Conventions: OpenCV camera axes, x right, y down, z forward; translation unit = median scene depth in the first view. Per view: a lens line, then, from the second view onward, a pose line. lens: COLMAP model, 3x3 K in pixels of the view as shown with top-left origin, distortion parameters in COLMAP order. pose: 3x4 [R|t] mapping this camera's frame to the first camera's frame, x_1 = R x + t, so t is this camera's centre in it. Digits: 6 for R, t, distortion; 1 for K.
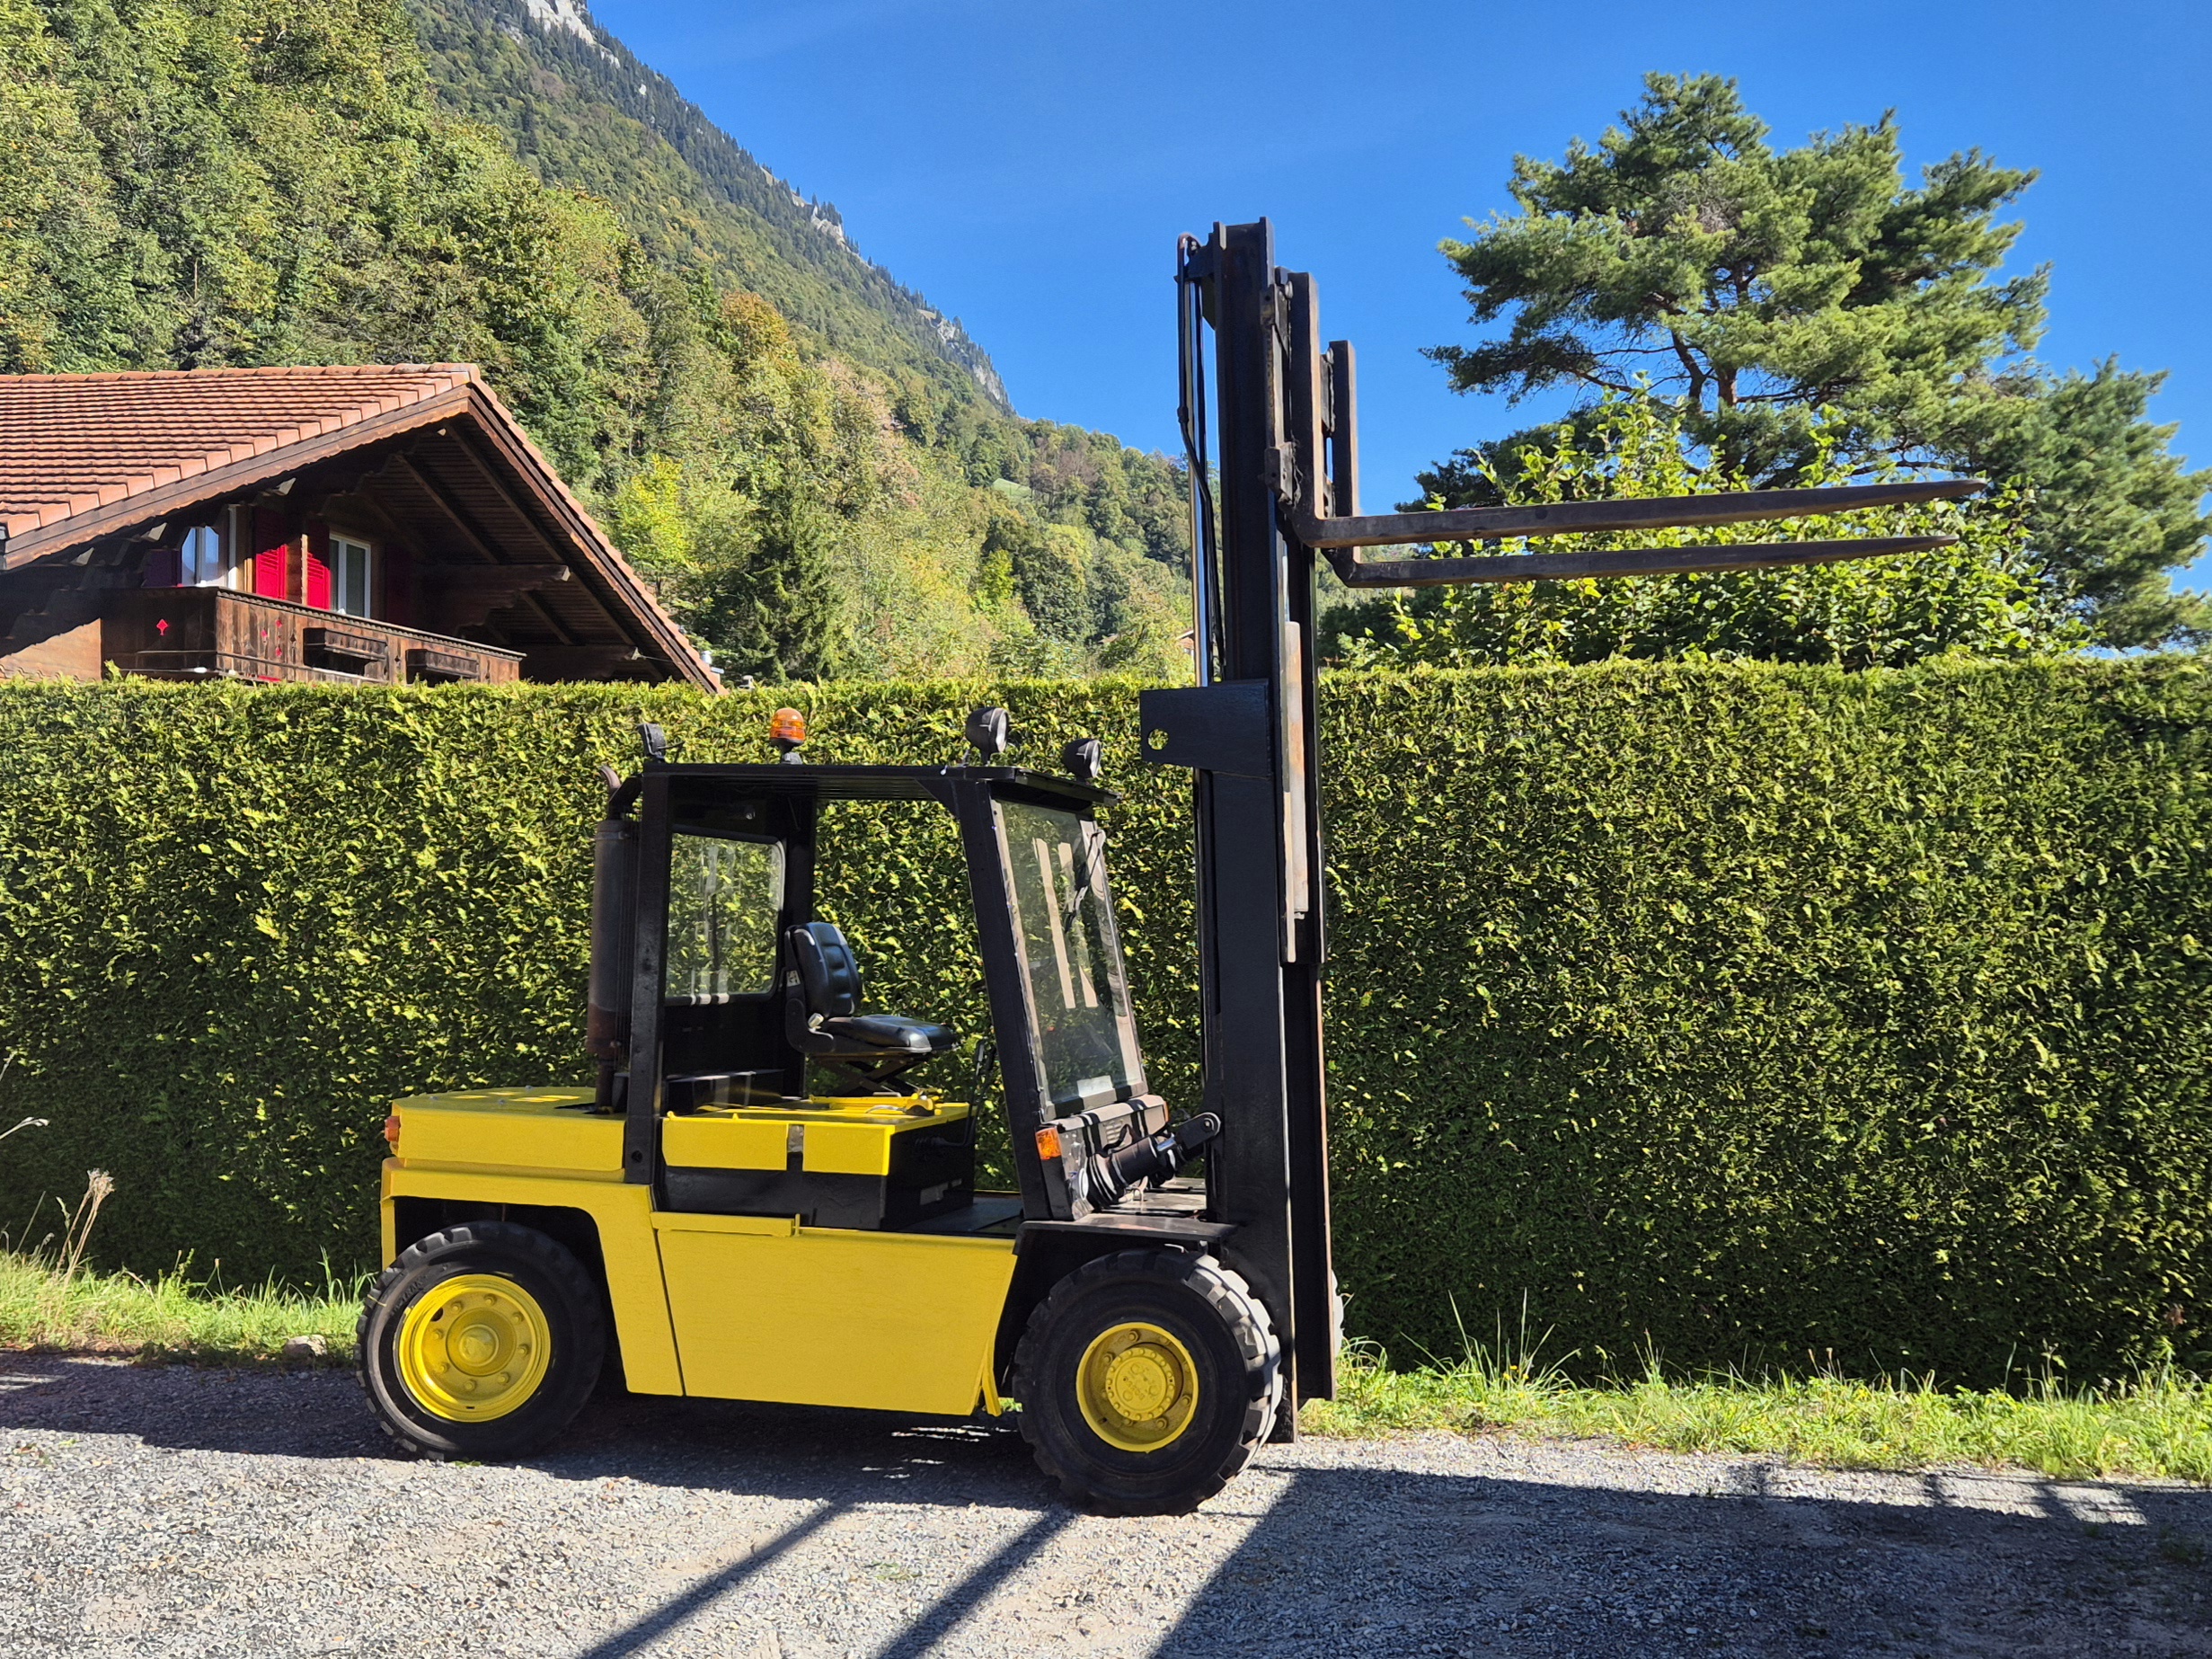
lens RADIAL K [[2449.0, 0, 1126.3], [0, 2449.0, 820.3], [0, 0, 1]] dist [0.070490, 0.000000]
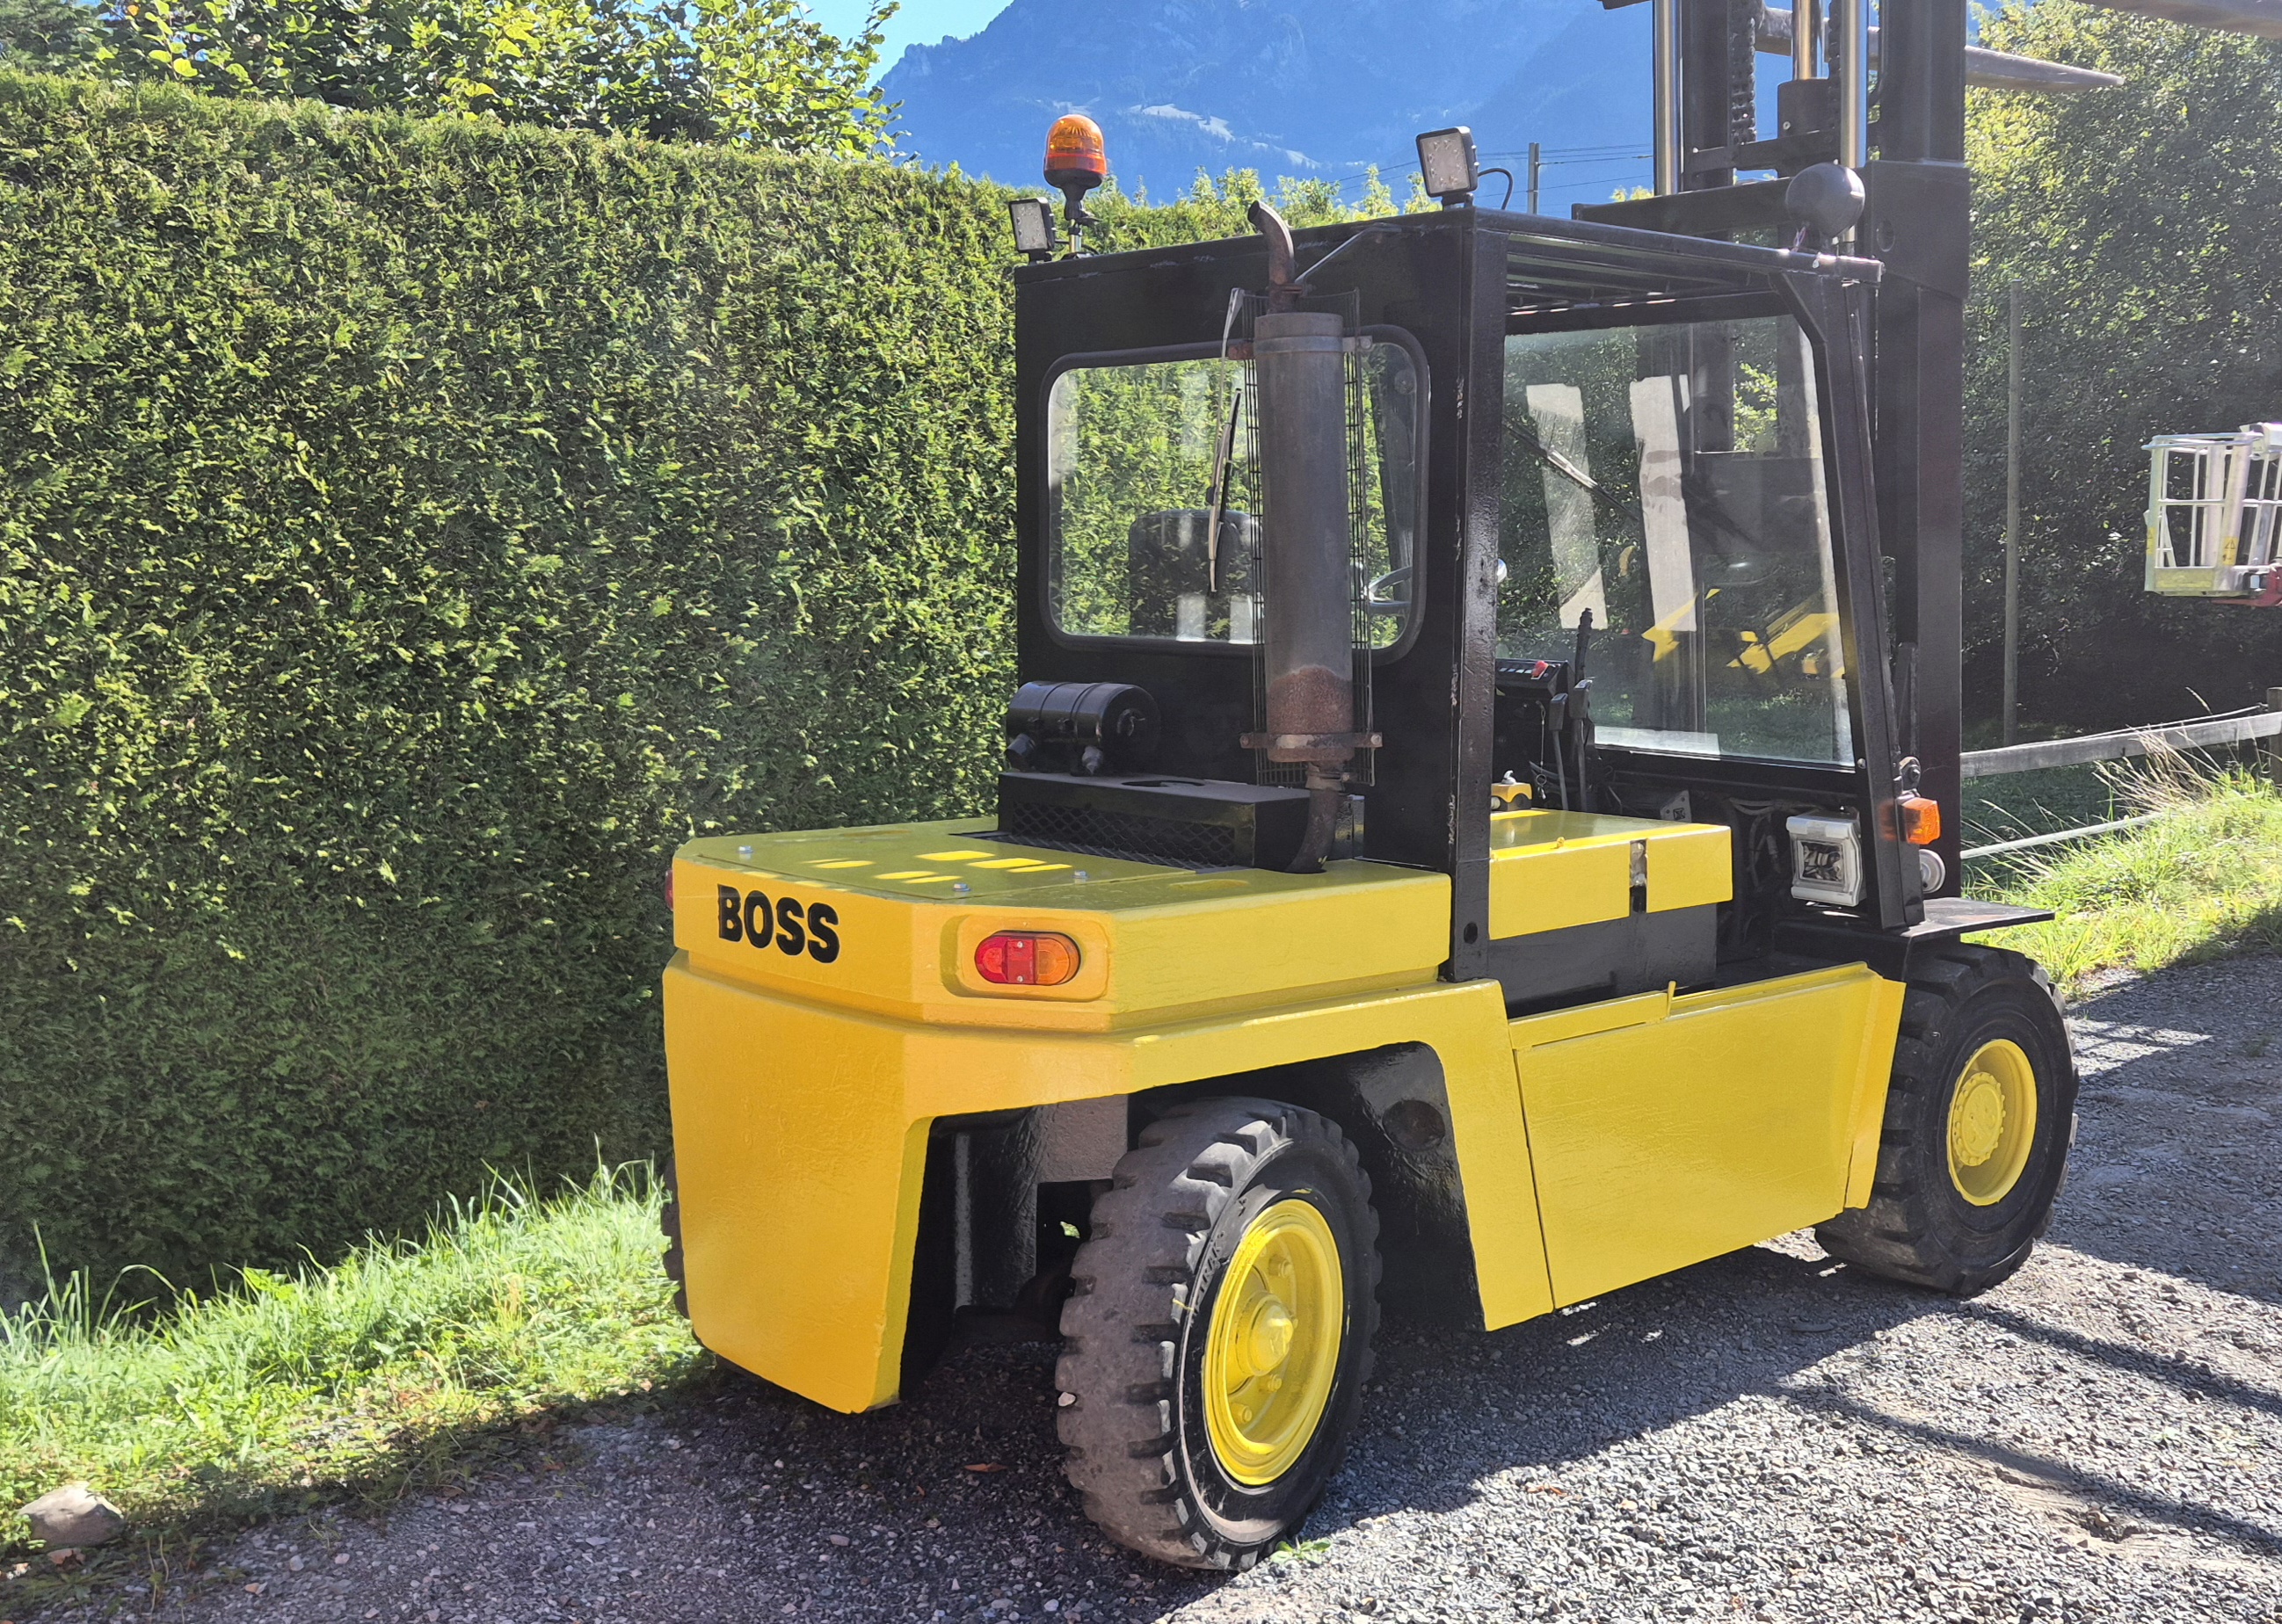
lens RADIAL K [[2438.2, 0, 1255.5], [0, 2438.2, 869.1], [0, 0, 1]] dist [0.046699, 0.000000]
pose [[0.538590, -0.133283, 0.831960, -0.417831], [-0.030781, 0.983638, 0.177509, 0.015710], [-0.842006, -0.121213, 0.525675, 0.458928]]
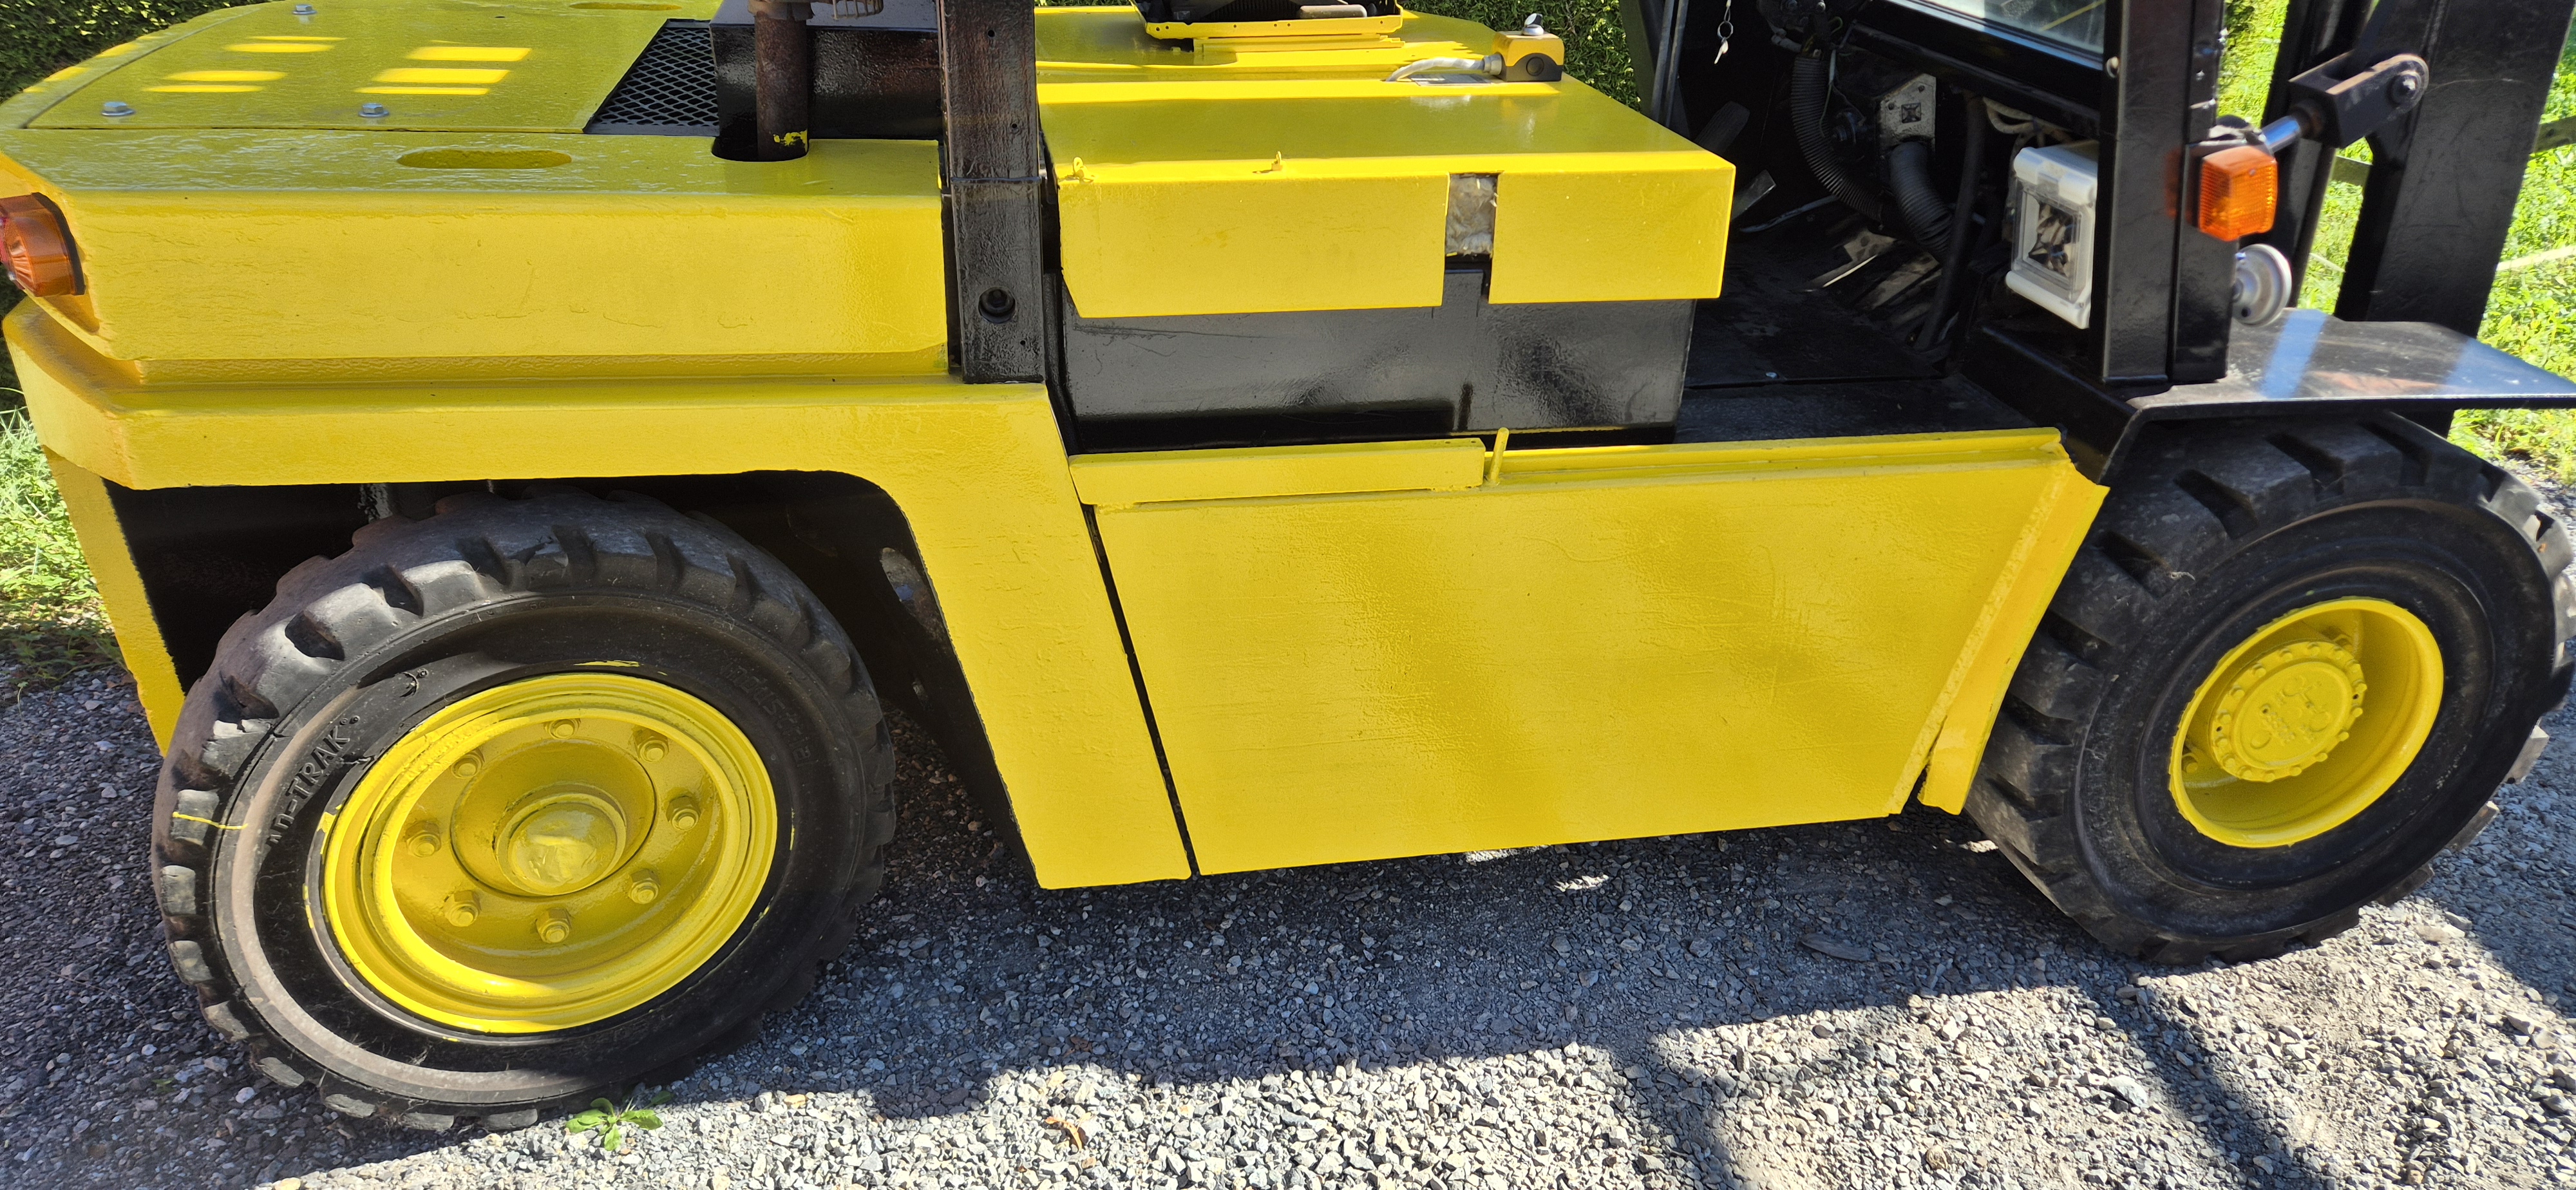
lens RADIAL K [[1700.5, 0, 1286.1], [0, 1700.5, 593.8], [0, 0, 1]] dist [0.028551, -0.001900]
pose [[0.913595, -0.184857, 0.362176, -0.154333], [-0.021909, 0.867017, 0.497796, 0.034338], [-0.406034, -0.462719, 0.788053, 0.480542]]
